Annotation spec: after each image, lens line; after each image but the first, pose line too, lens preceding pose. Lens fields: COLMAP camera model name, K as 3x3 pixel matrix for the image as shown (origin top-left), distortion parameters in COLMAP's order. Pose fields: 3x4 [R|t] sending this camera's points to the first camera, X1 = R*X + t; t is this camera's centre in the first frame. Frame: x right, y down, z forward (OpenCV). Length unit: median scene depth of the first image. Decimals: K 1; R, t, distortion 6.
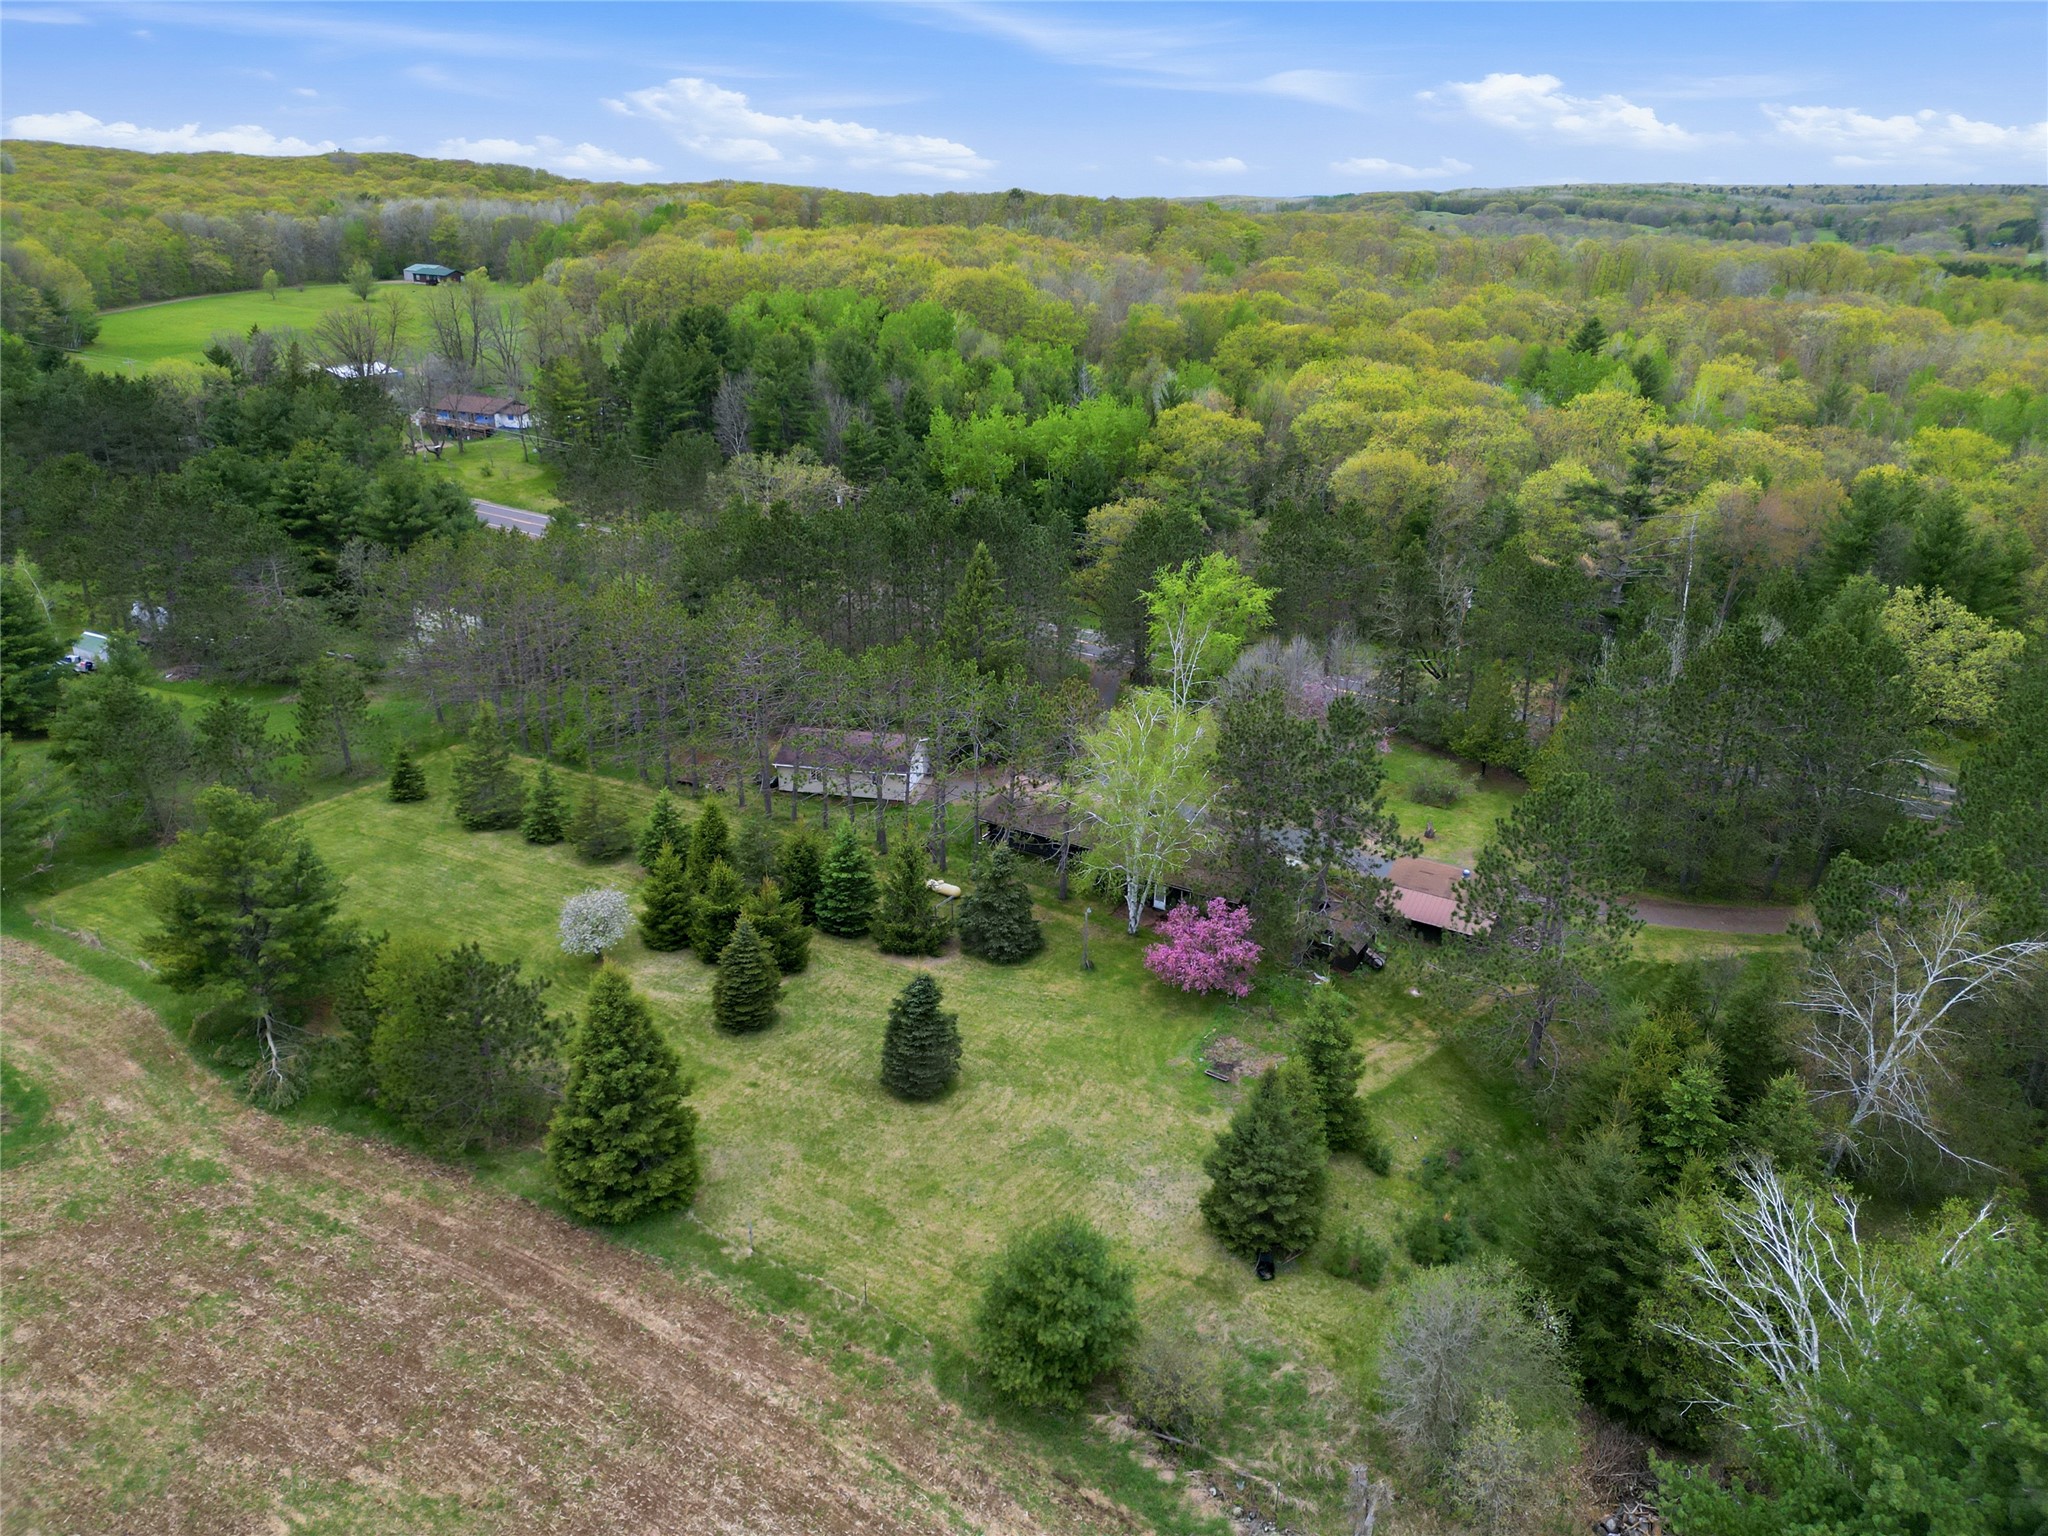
lens RADIAL K [[1414.9, 0, 1024.0], [0, 1414.9, 768.0], [0, 0, 1]] dist [0.062812, -0.051569]
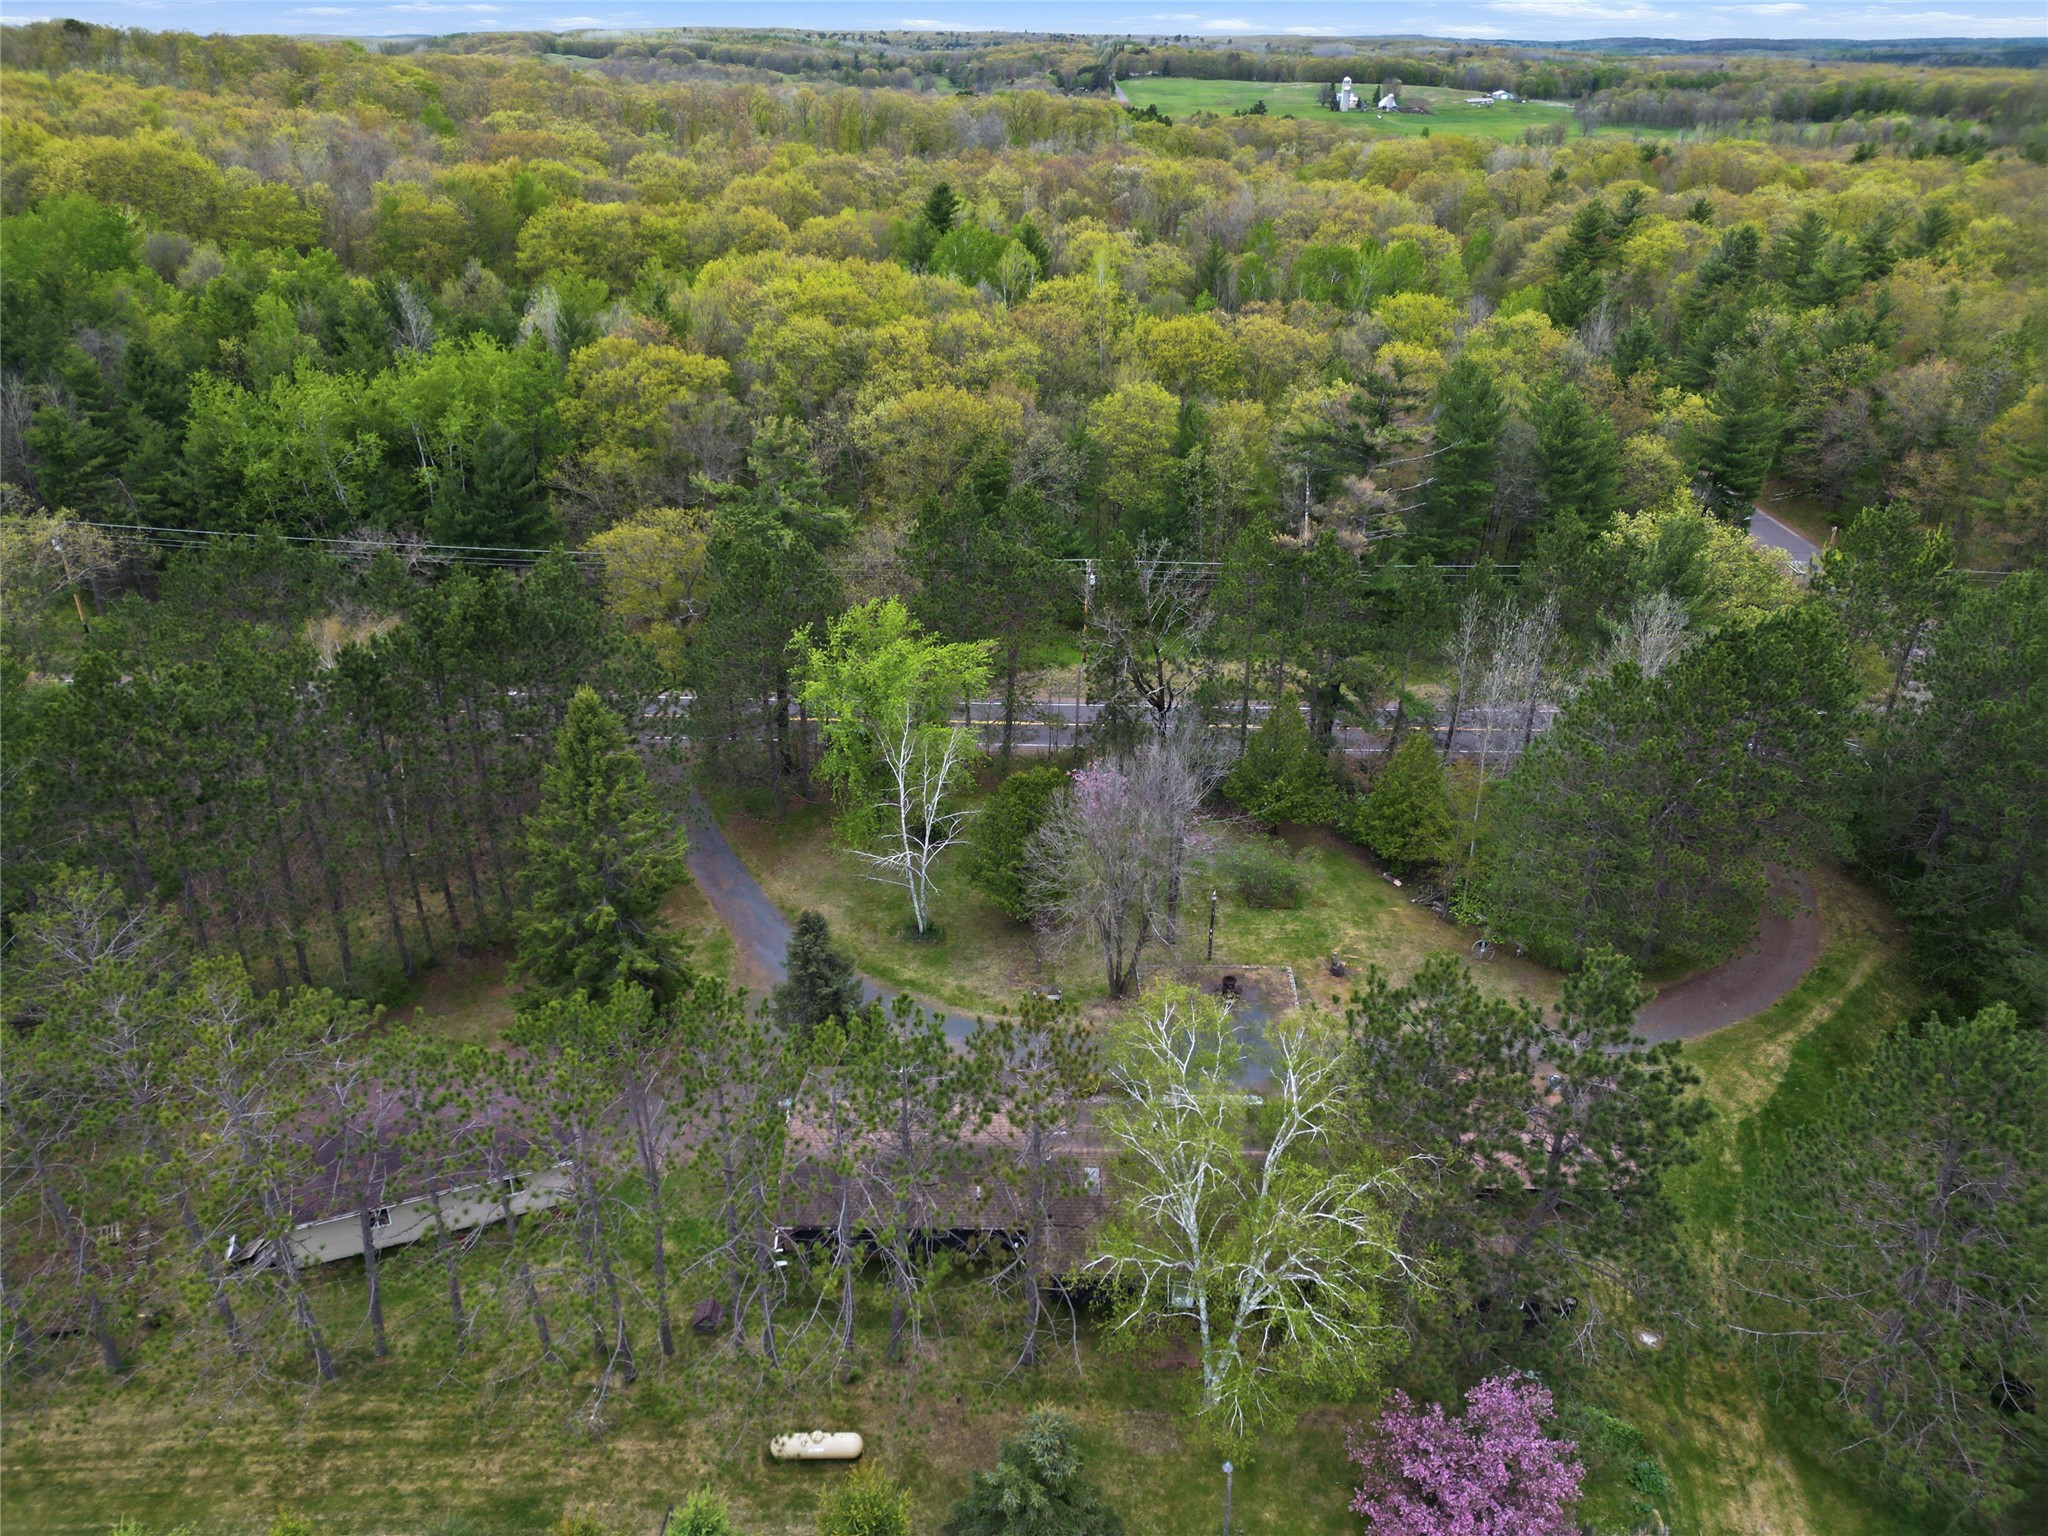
lens RADIAL K [[1457.0, 0, 1026.4], [0, 1457.0, 723.1], [0, 0, 1]] dist [0.074403, -0.069191]
pose [[0.852045, -0.220186, 0.474907, -0.092417], [0.194390, 0.975449, 0.103496, -0.098490], [-0.486036, 0.004134, 0.873929, 0.246755]]
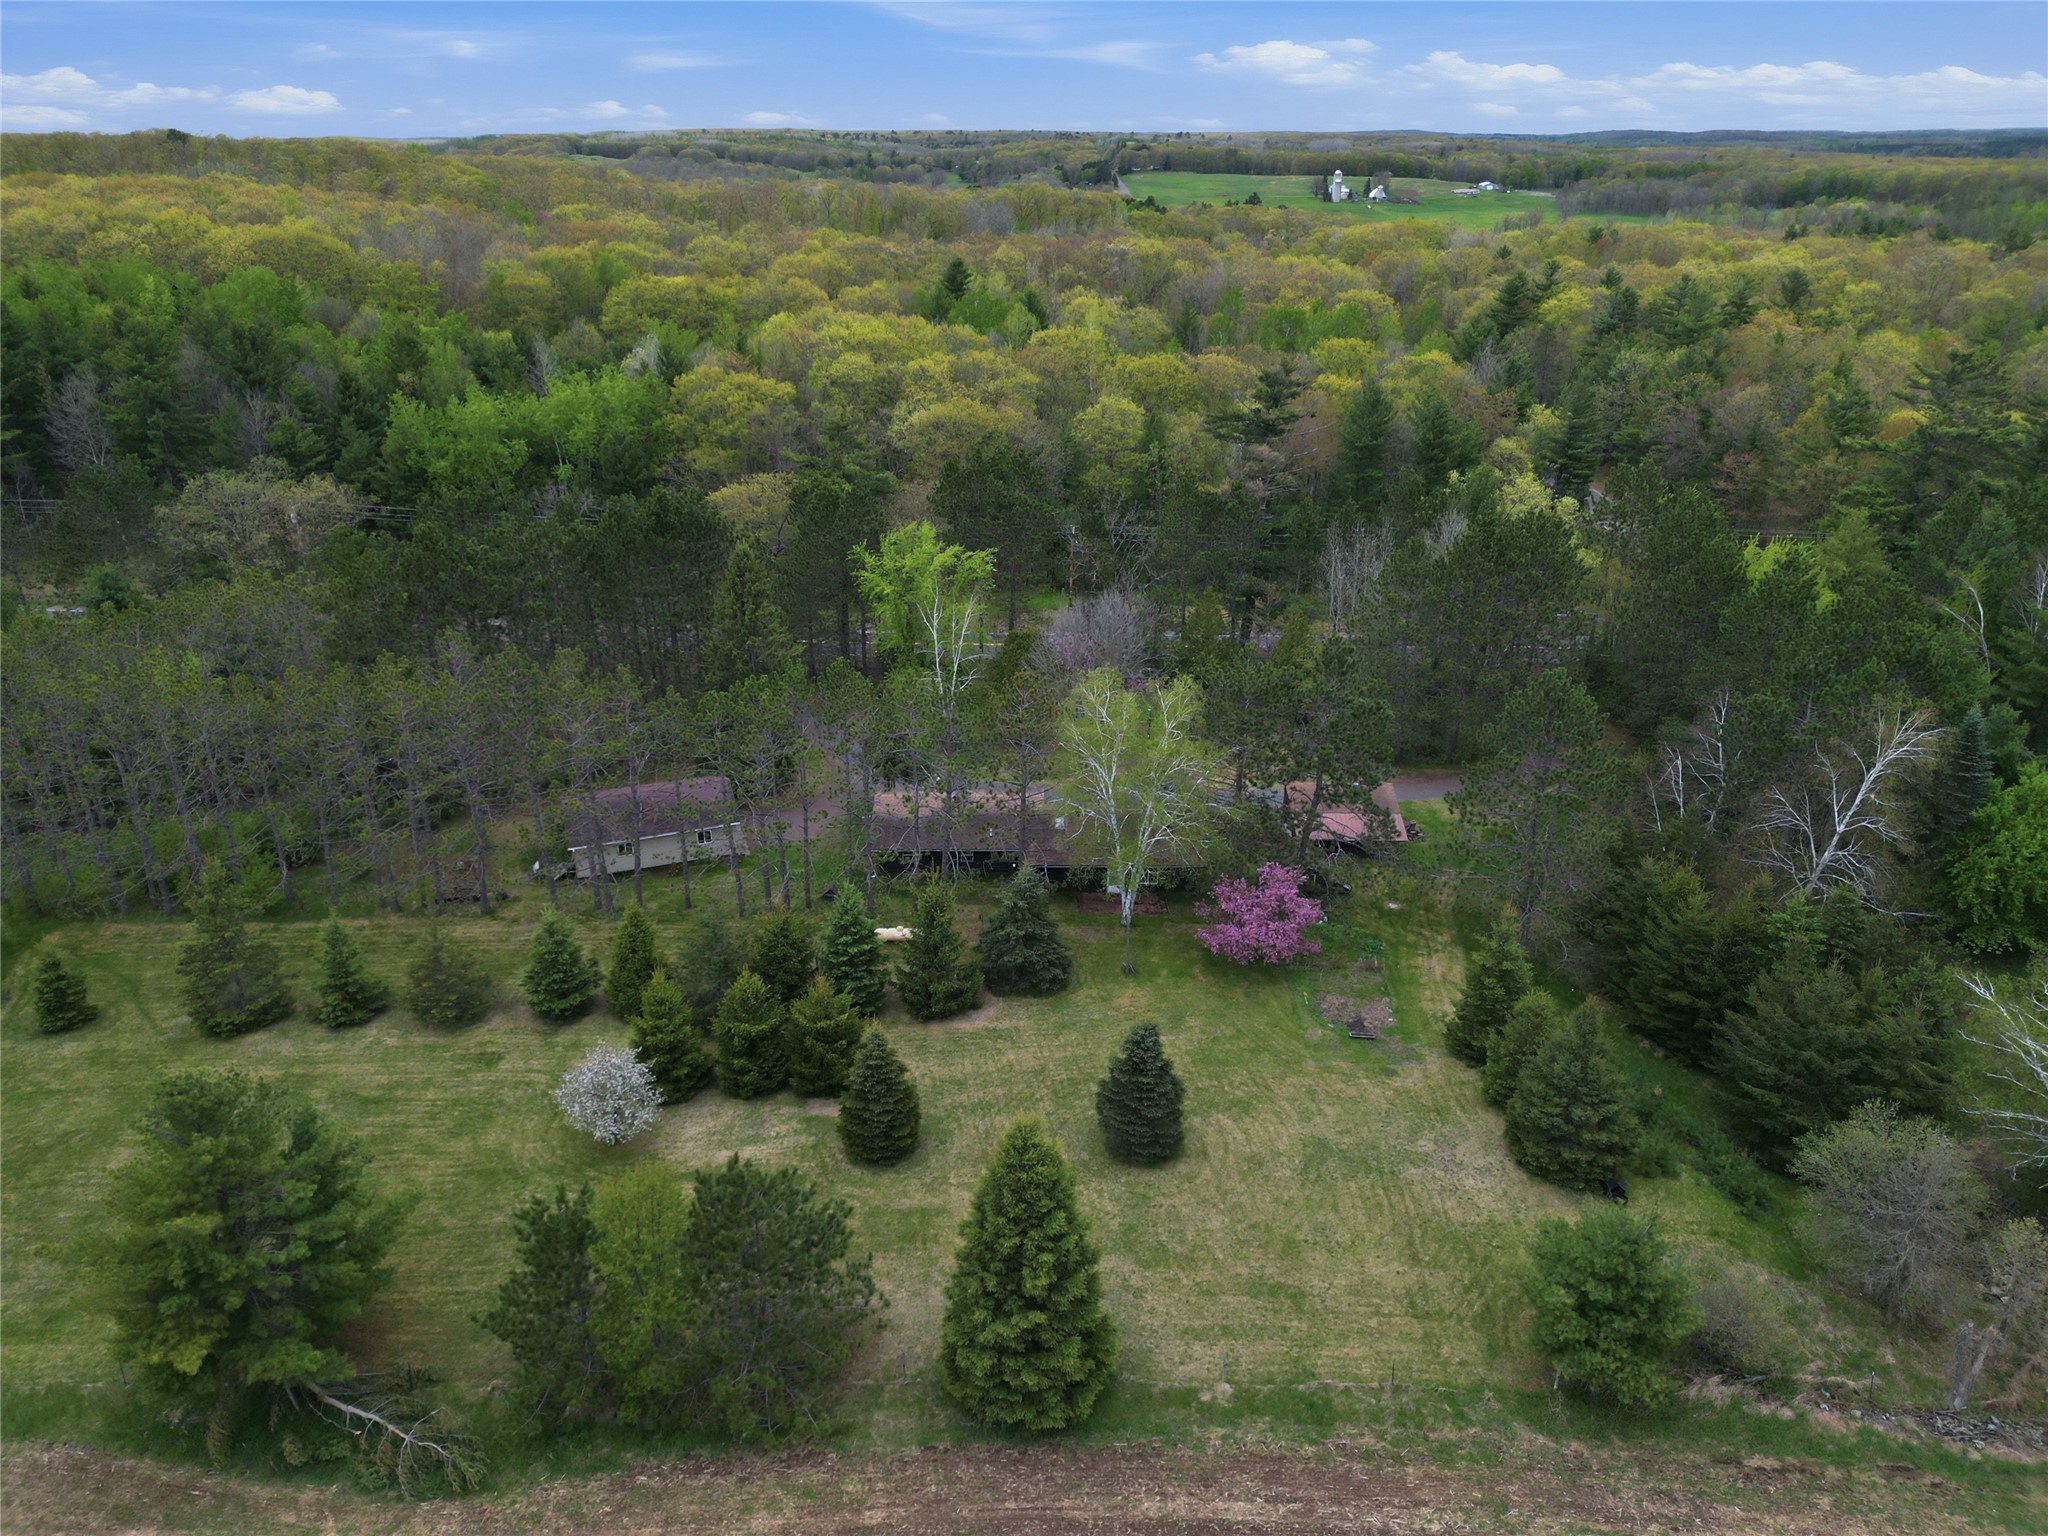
lens RADIAL K [[1457.0, 0, 1026.4], [0, 1457.0, 723.1], [0, 0, 1]] dist [0.074403, -0.069191]
pose [[0.854344, -0.198184, 0.480437, -0.194386], [0.199840, 0.978636, 0.048326, -0.034322], [-0.479750, 0.054723, 0.875697, 0.082222]]
